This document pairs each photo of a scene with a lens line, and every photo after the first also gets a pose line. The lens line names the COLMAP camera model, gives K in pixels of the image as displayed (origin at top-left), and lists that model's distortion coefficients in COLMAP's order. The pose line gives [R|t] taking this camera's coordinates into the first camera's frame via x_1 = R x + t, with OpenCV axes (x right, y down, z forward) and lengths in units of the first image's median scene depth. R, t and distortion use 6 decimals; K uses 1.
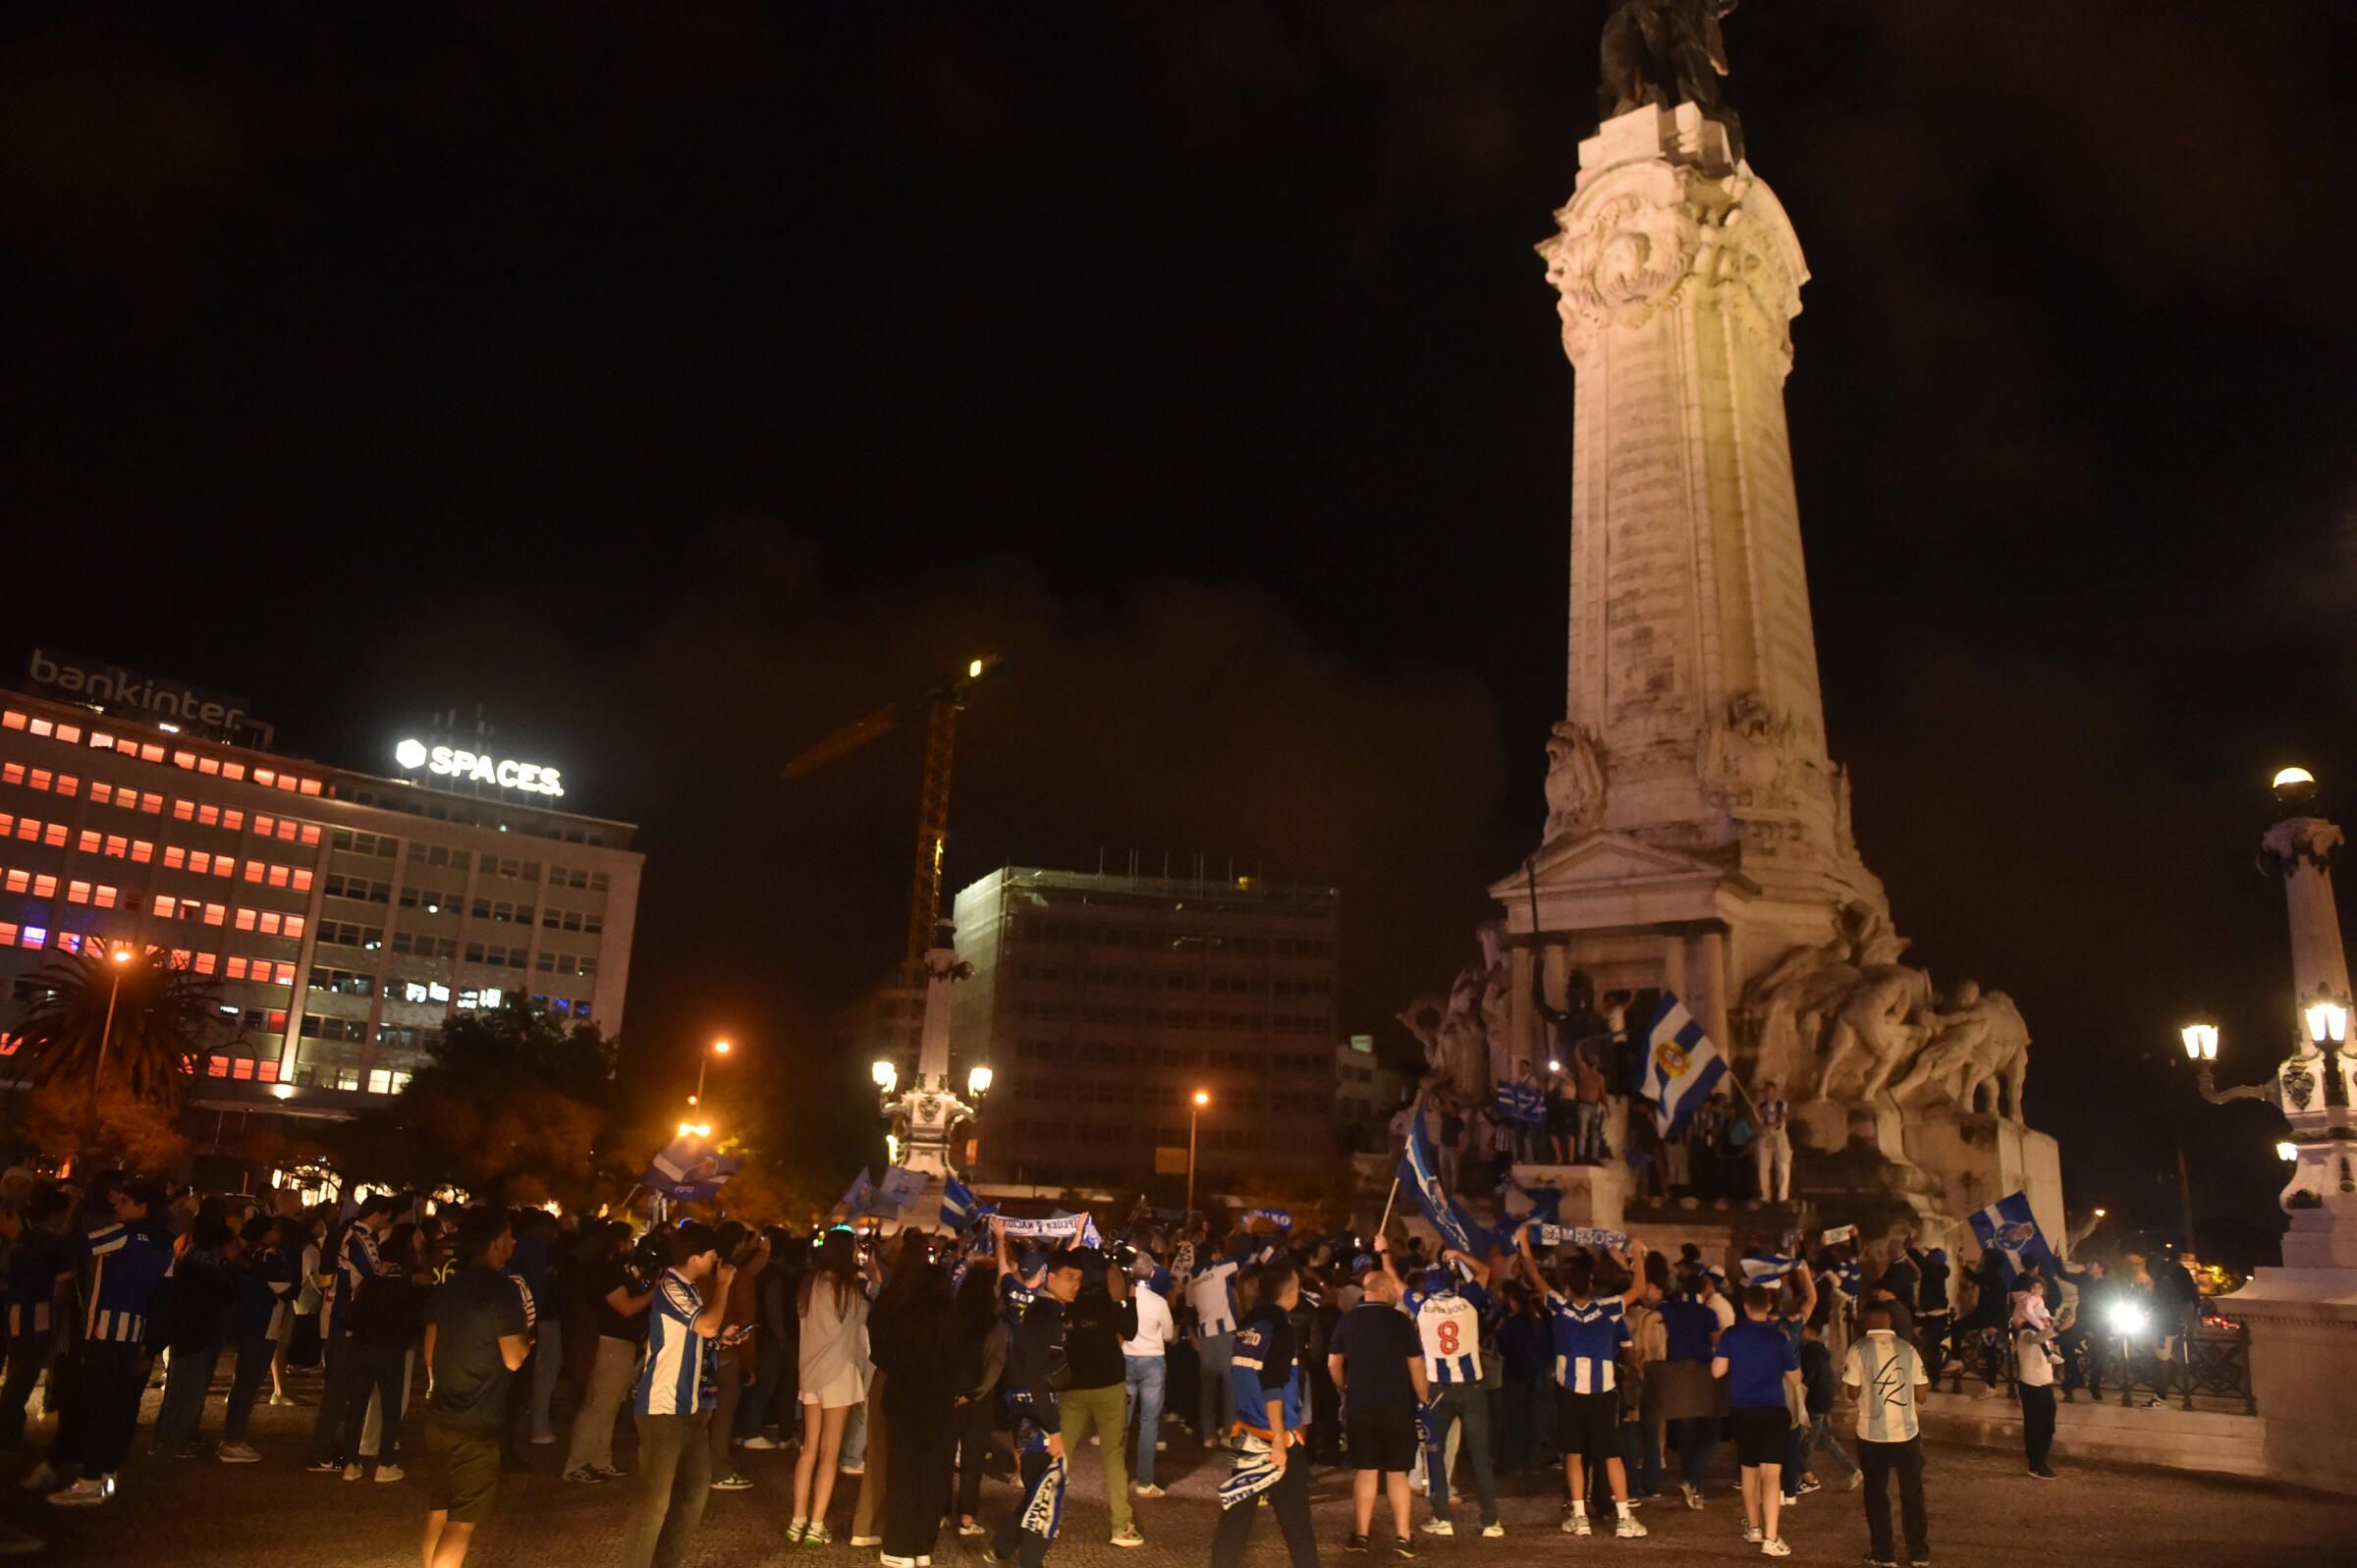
lens RADIAL K [[1600.6, 0, 1141.8], [0, 1600.6, 784.8], [0, 0, 1]] dist [-0.042706, -0.002045]
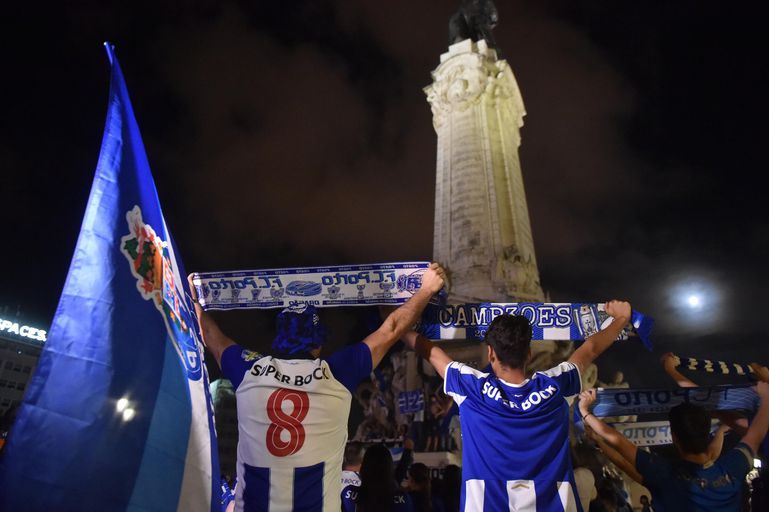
lens RADIAL K [[522.3, 0, 372.5], [0, 522.3, 256.3], [0, 0, 1]] dist [-0.042706, -0.002045]
pose [[0.984823, 0.076932, 0.155582, 0.066704], [-0.041747, 0.975078, -0.217900, 0.117216], [-0.168468, 0.208098, 0.963490, 0.302077]]
